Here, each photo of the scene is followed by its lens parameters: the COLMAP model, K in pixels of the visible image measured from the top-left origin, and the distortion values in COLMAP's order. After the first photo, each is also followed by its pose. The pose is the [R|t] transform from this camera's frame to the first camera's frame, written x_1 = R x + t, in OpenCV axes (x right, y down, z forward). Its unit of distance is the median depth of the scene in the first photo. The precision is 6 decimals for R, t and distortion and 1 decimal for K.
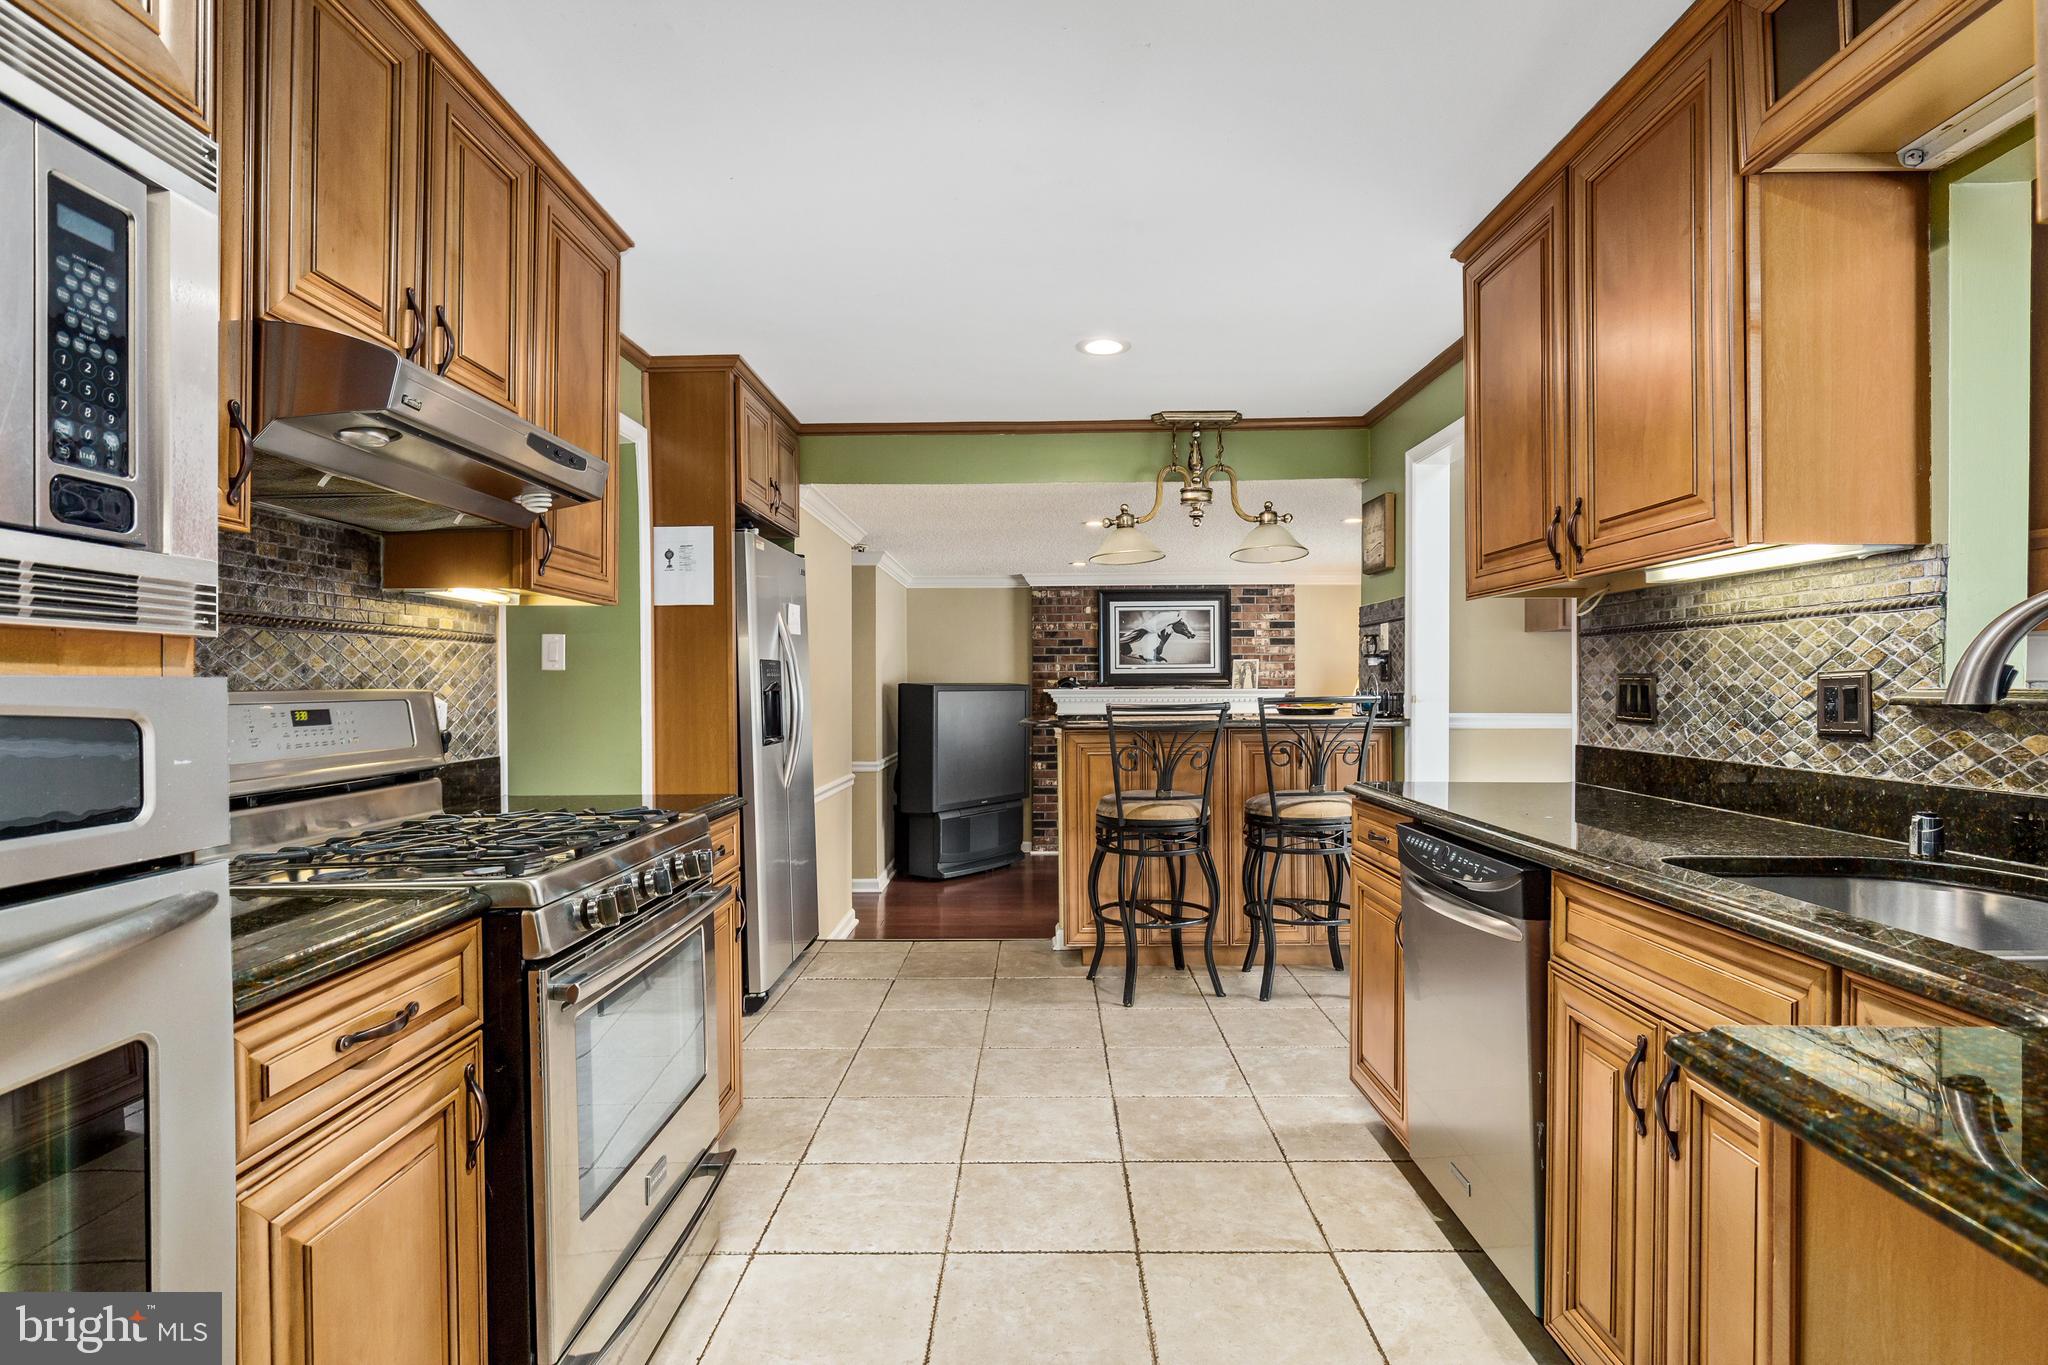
lens RADIAL K [[963.3, 0, 1037.8], [0, 963.3, 690.9], [0, 0, 1]] dist [0.002995, -0.000336]
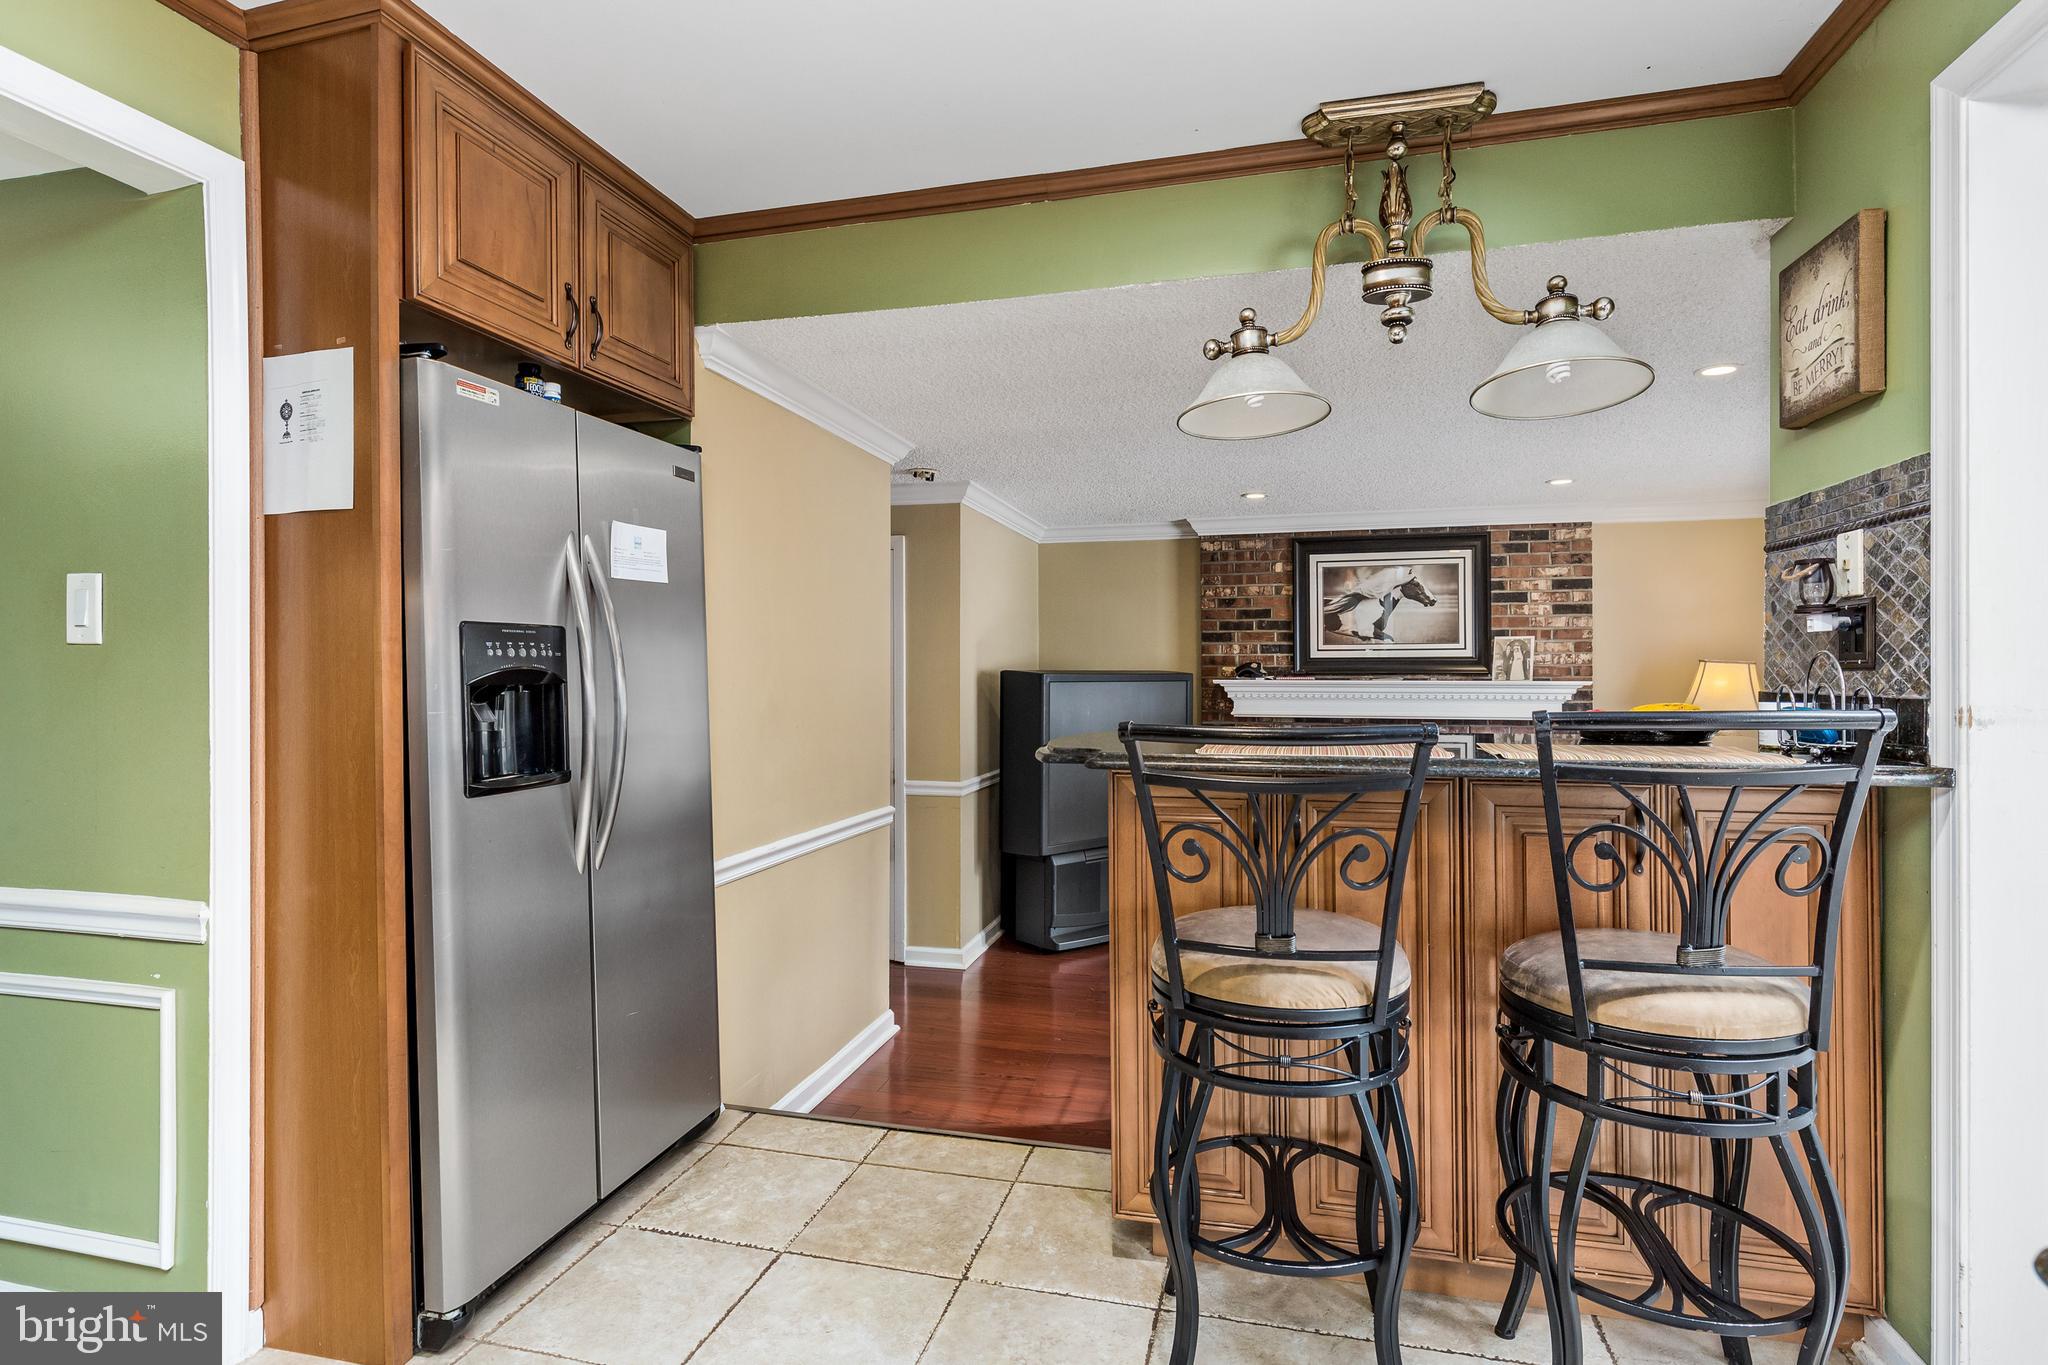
lens RADIAL K [[936.4, 0, 1147.4], [0, 936.4, 667.7], [0, 0, 1]] dist [-0.001930, -0.000375]
pose [[0.986218, 0.002746, -0.165431, 0.073385], [-0.004560, 0.999934, -0.010586, -0.003100], [0.165391, 0.011194, 0.986165, 0.321608]]
